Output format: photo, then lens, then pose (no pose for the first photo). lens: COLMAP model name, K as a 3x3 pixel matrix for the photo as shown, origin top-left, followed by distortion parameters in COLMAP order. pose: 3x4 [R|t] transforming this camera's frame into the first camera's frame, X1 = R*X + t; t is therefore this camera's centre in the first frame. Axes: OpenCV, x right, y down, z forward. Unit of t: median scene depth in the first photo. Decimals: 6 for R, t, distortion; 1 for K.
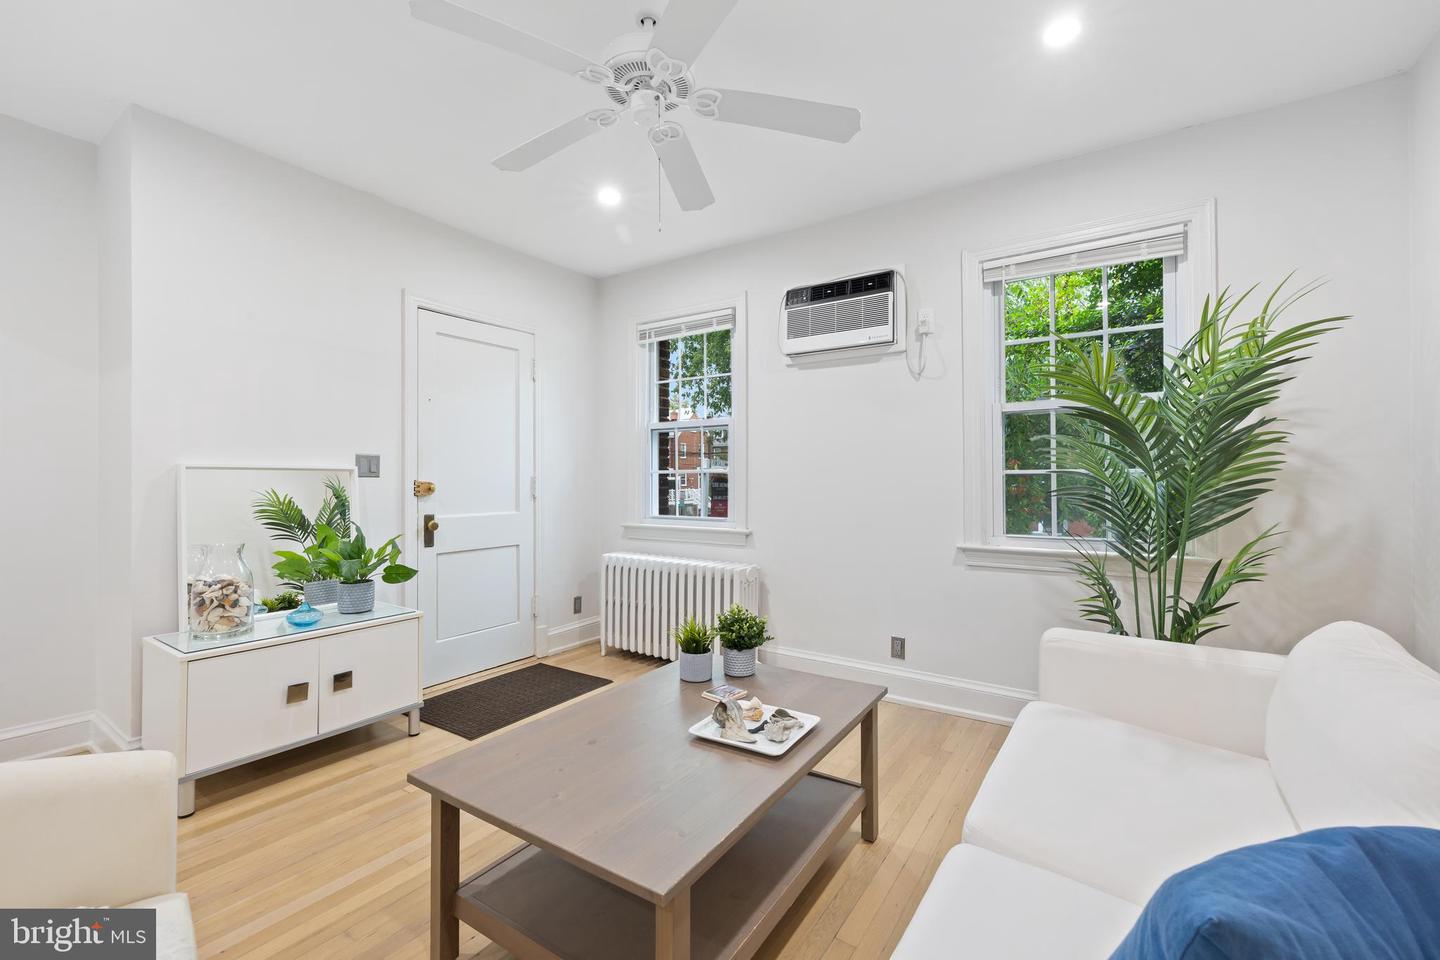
lens RADIAL K [[603.3, 0, 710.2], [0, 603.3, 478.6], [0, 0, 1]] dist [0.000931, 0.000012]
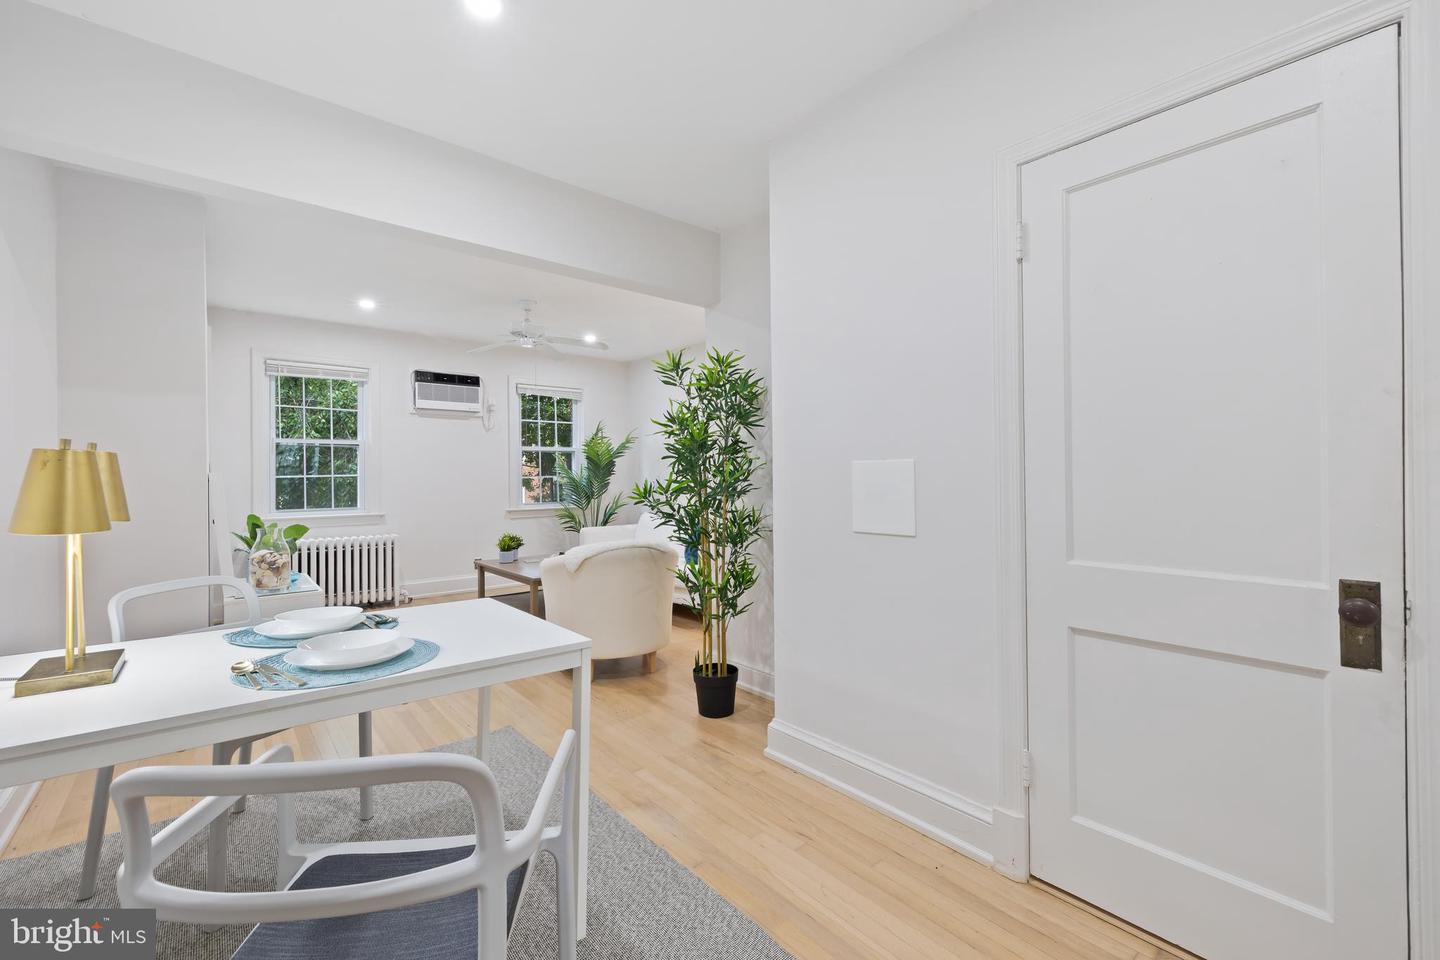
lens RADIAL K [[603.3, 0, 710.2], [0, 603.3, 478.6], [0, 0, 1]] dist [0.000931, 0.000012]
pose [[0.279313, -0.008144, 0.960166, -1.410624], [0.018503, 0.999824, 0.003098, 0.007698], [-0.960022, 0.016901, 0.279414, -0.311361]]
